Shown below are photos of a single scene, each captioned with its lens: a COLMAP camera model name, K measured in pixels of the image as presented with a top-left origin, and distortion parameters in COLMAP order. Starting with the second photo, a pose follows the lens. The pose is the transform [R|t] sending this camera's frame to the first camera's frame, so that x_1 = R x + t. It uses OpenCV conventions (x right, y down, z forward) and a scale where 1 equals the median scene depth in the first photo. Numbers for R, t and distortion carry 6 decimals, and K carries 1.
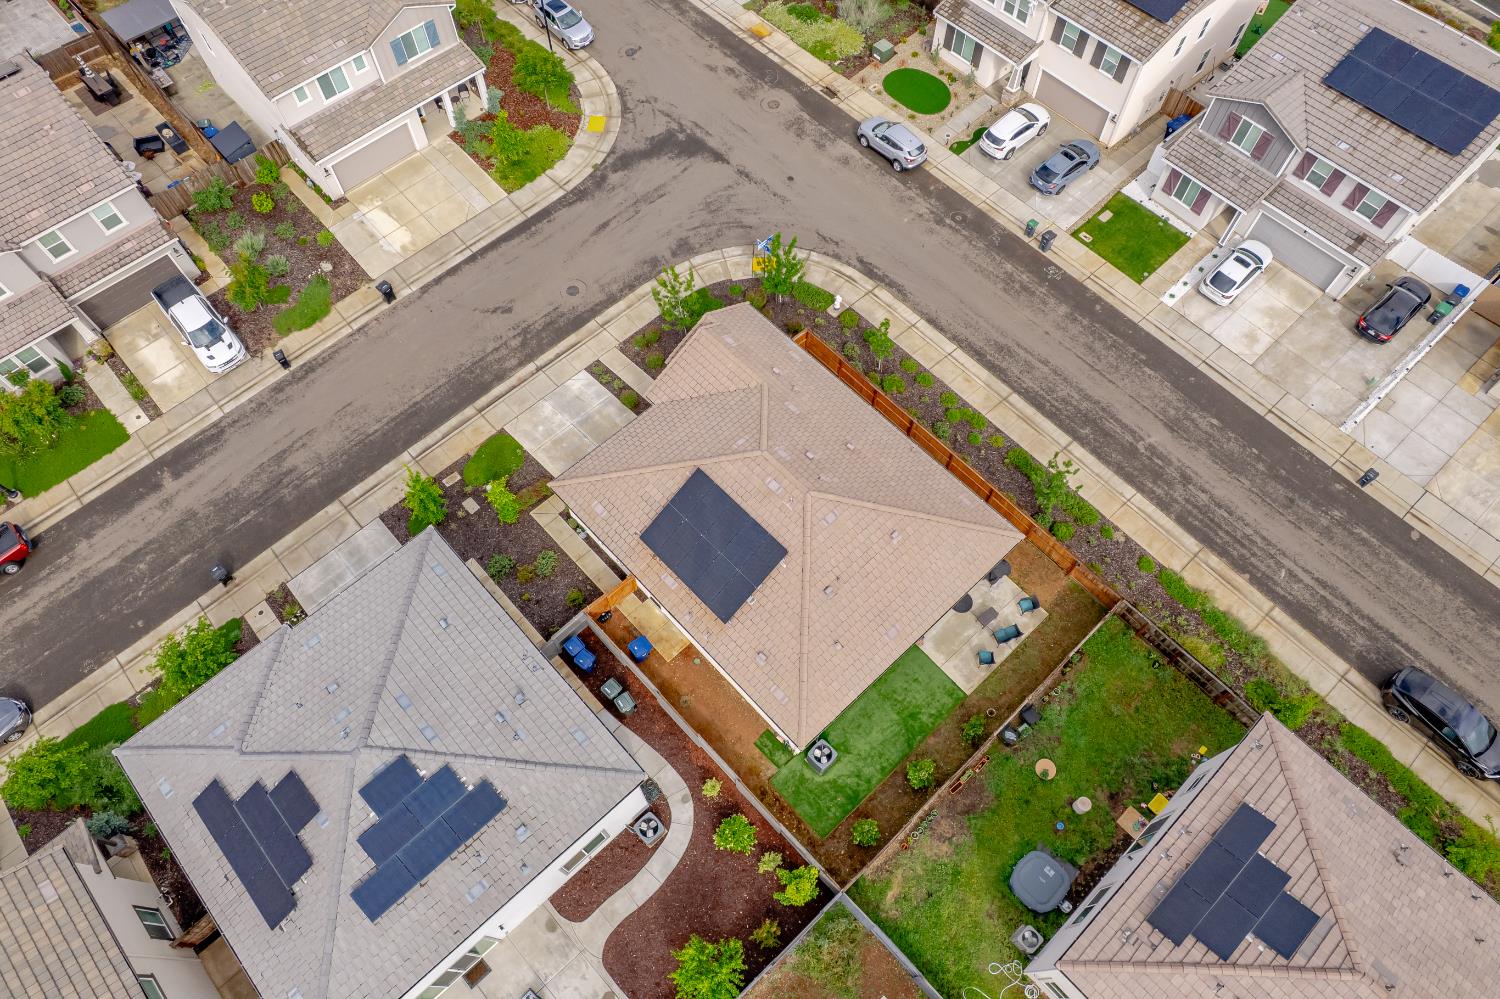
lens RADIAL K [[959.8, 0, 740.3], [0, 959.8, 504.9], [0, 0, 1]] dist [-0.083503, 0.074183]
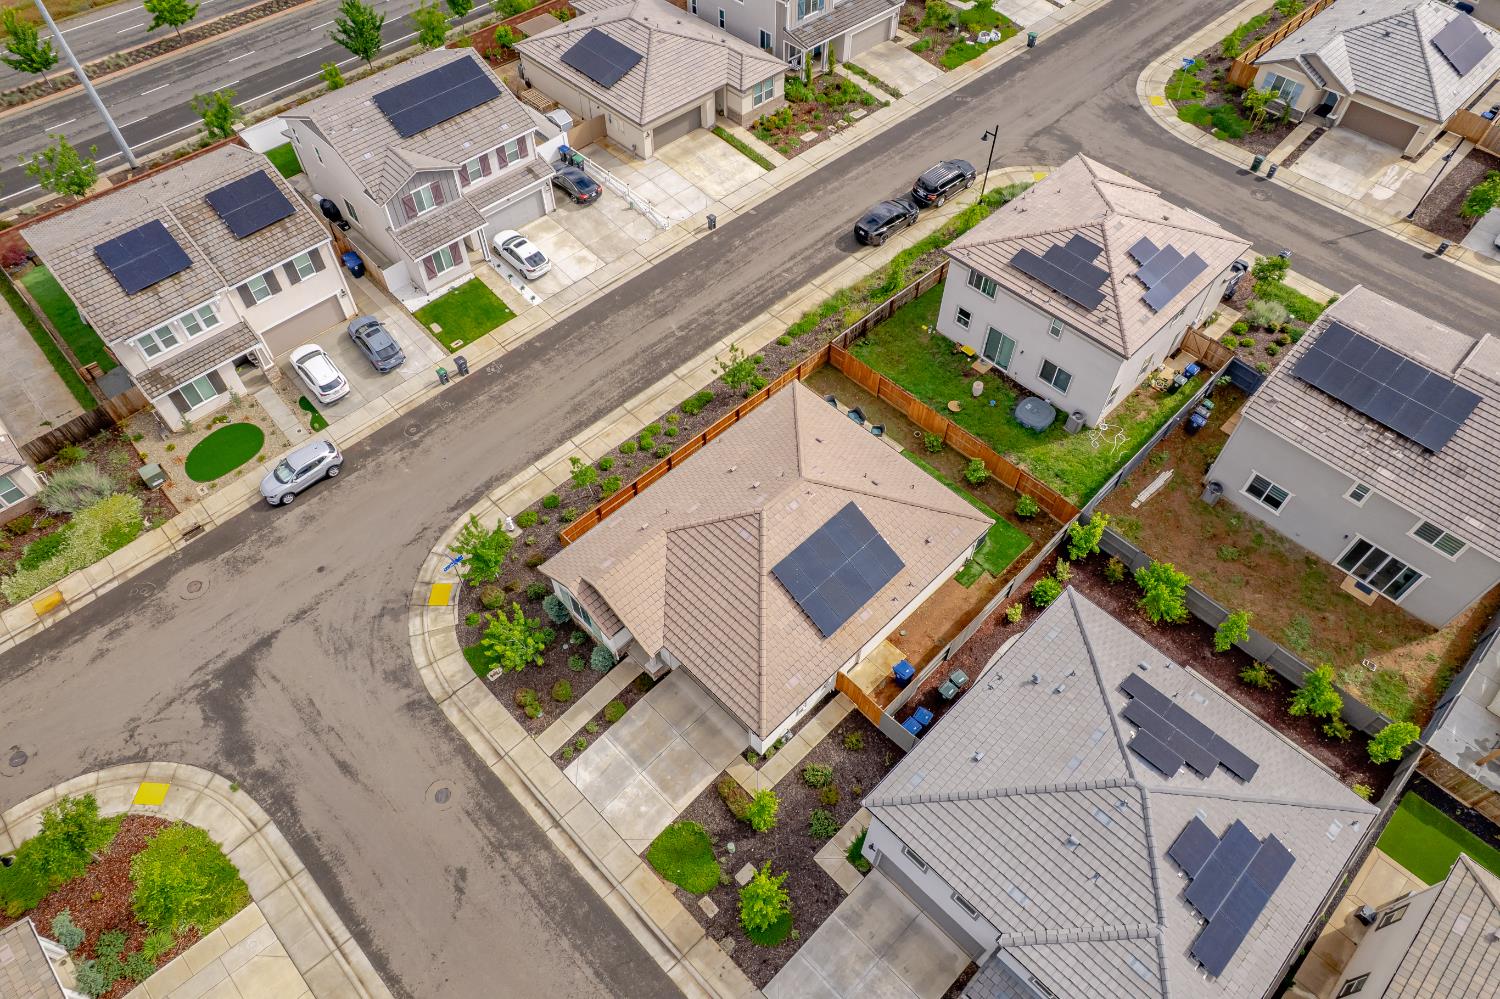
lens RADIAL K [[959.8, 0, 740.3], [0, 959.8, 504.9], [0, 0, 1]] dist [-0.083503, 0.074183]
pose [[-0.025991, -0.795071, 0.605960, -0.500378], [0.886930, 0.261301, 0.380891, -0.392344], [-0.461173, 0.547343, 0.698380, 0.192306]]
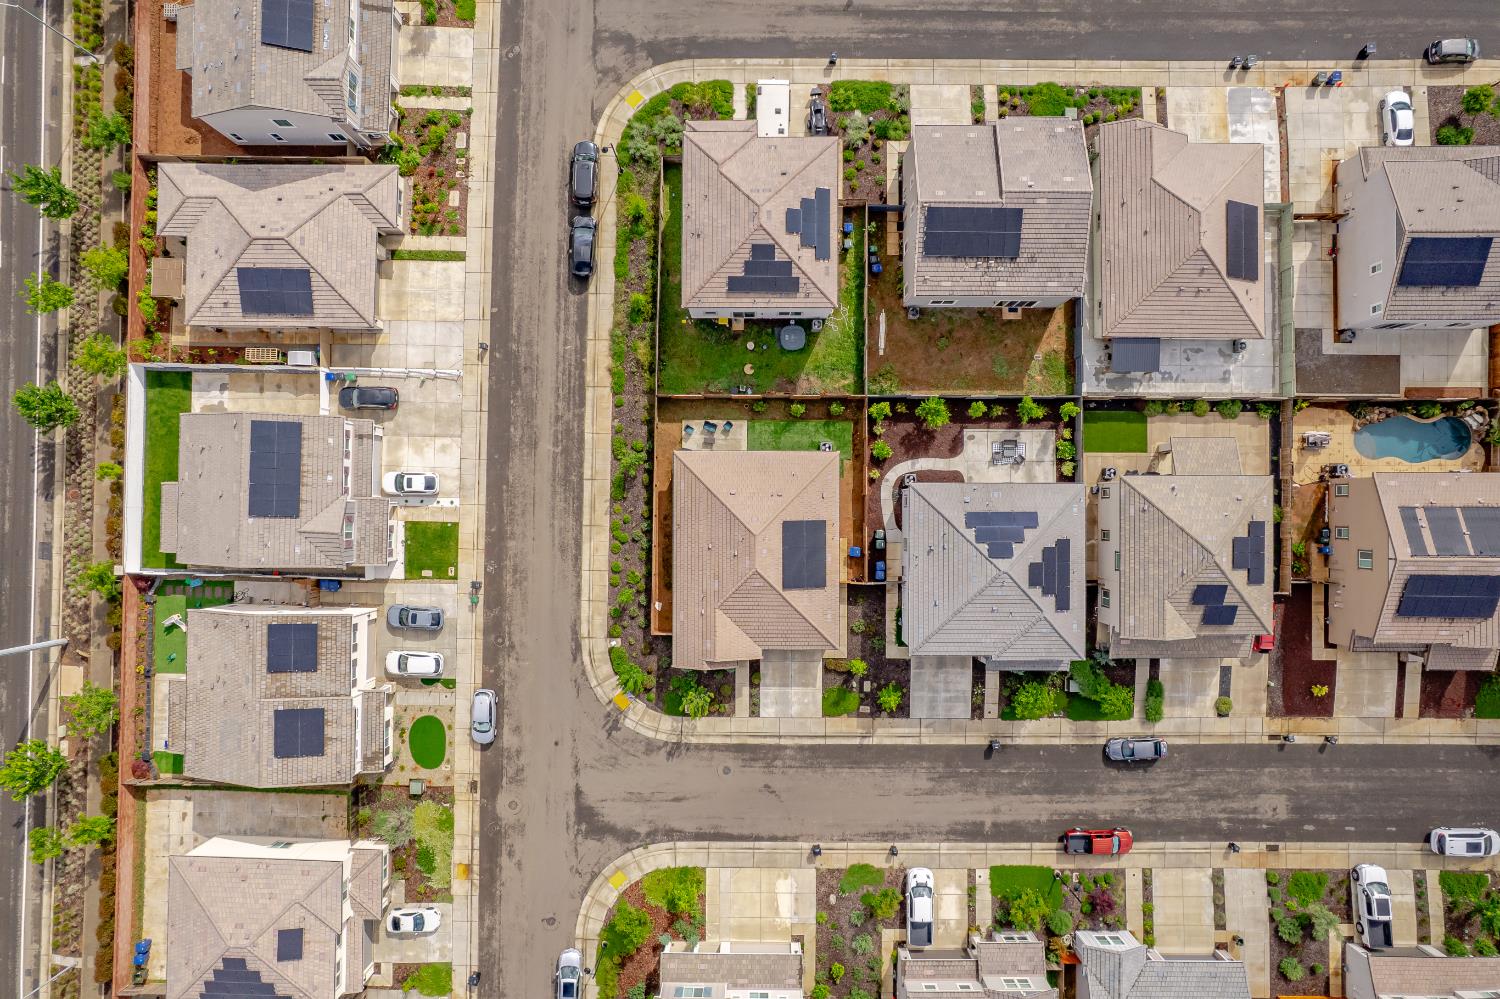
lens RADIAL K [[959.8, 0, 740.3], [0, 959.8, 504.9], [0, 0, 1]] dist [-0.083503, 0.074183]
pose [[-0.731445, -0.681466, 0.024353, 0.068504], [0.612994, -0.641468, 0.461257, -0.684578], [-0.298709, 0.352312, 0.886932, -0.564675]]
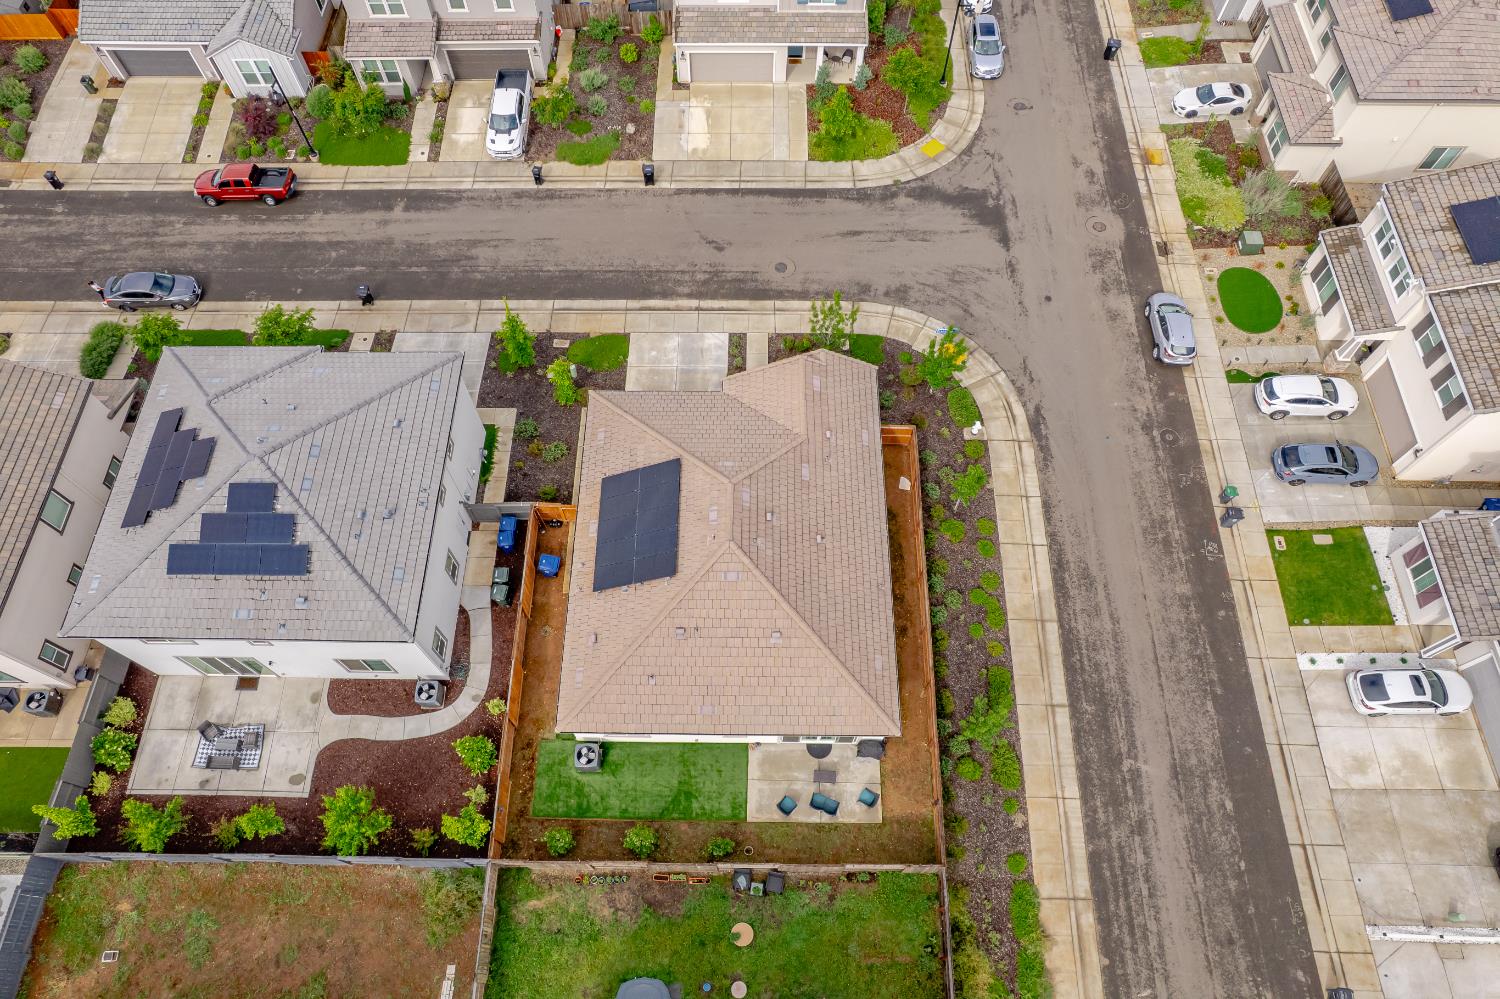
lens RADIAL K [[959.8, 0, 740.3], [0, 959.8, 504.9], [0, 0, 1]] dist [-0.083503, 0.074183]
pose [[0.726957, 0.610128, -0.315082, 0.280129], [-0.607986, 0.785178, 0.117682, -0.126111], [0.319197, 0.106016, 0.941740, 0.062253]]
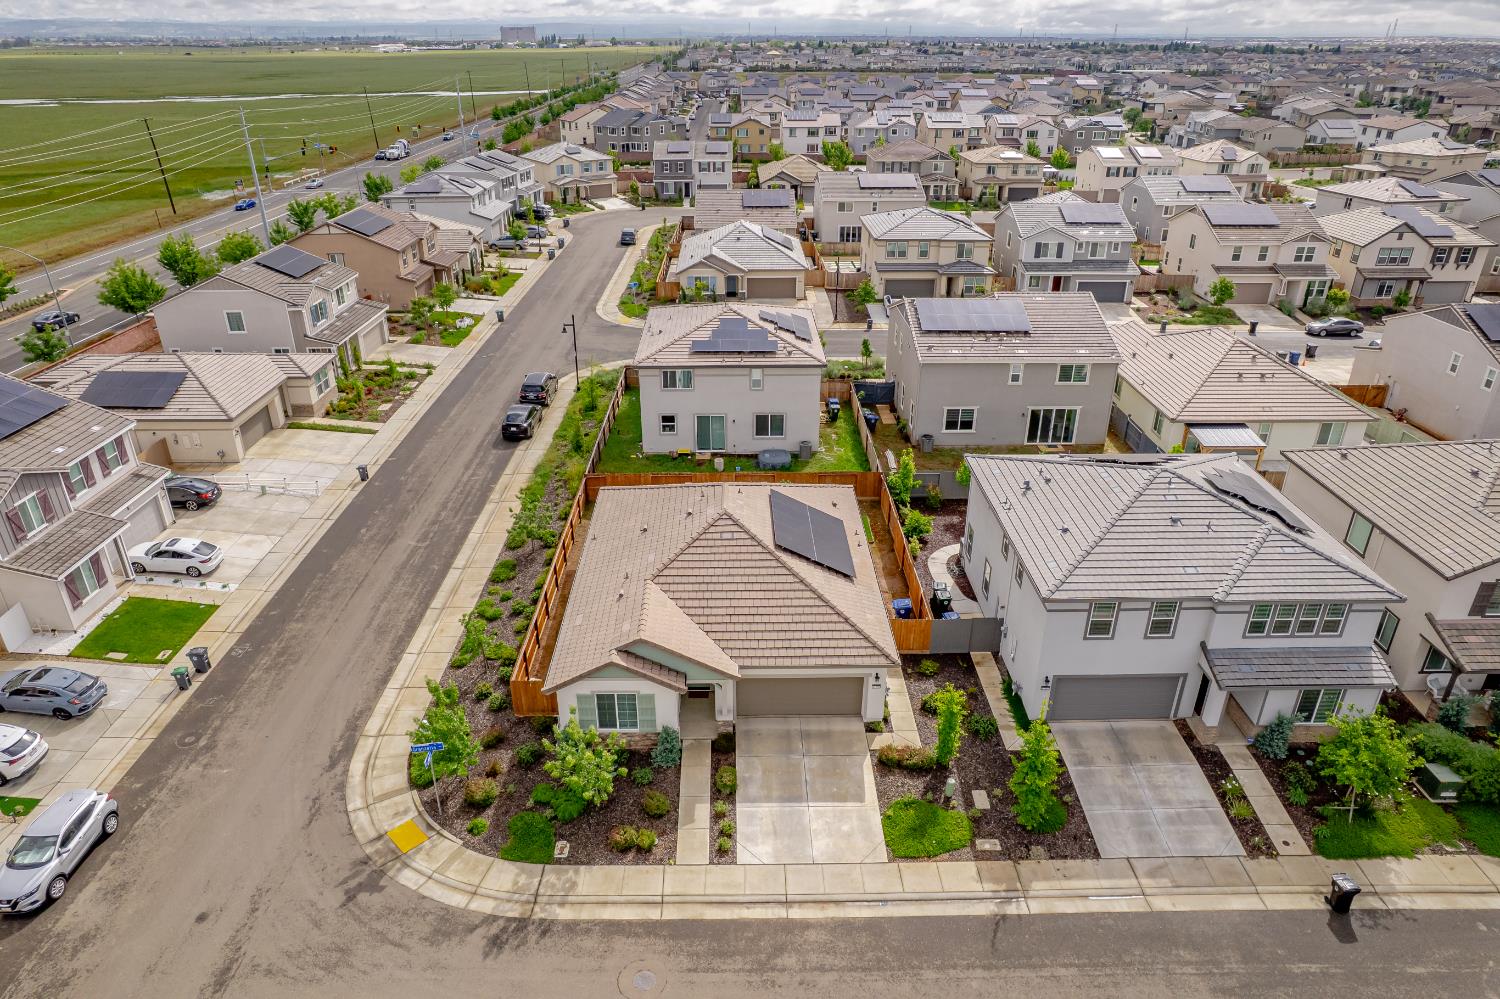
lens RADIAL K [[959.8, 0, 740.3], [0, 959.8, 504.9], [0, 0, 1]] dist [-0.083503, 0.074183]
pose [[-0.740353, -0.288848, 0.606996, -0.494633], [0.598706, 0.127252, 0.790796, -0.694461], [-0.305662, 0.948880, 0.078723, 0.715044]]
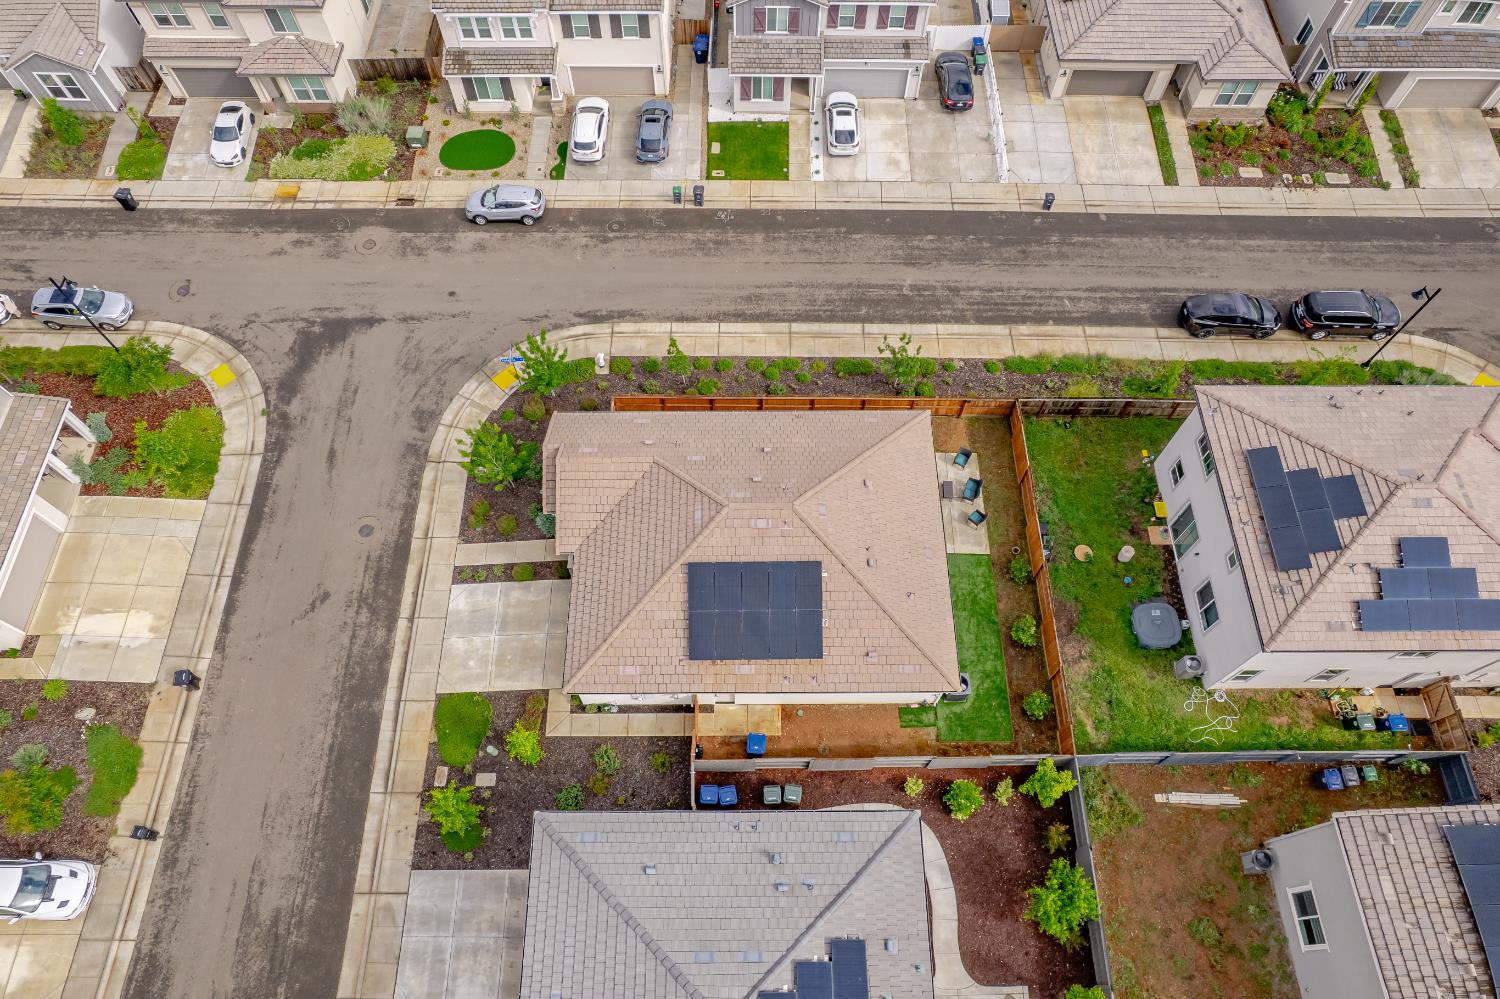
lens RADIAL K [[959.8, 0, 740.3], [0, 959.8, 504.9], [0, 0, 1]] dist [-0.083503, 0.074183]
pose [[0.677118, -0.648541, 0.347716, -0.243656], [0.650348, 0.748497, 0.129613, -0.138493], [-0.344324, 0.138373, 0.928598, 0.065060]]
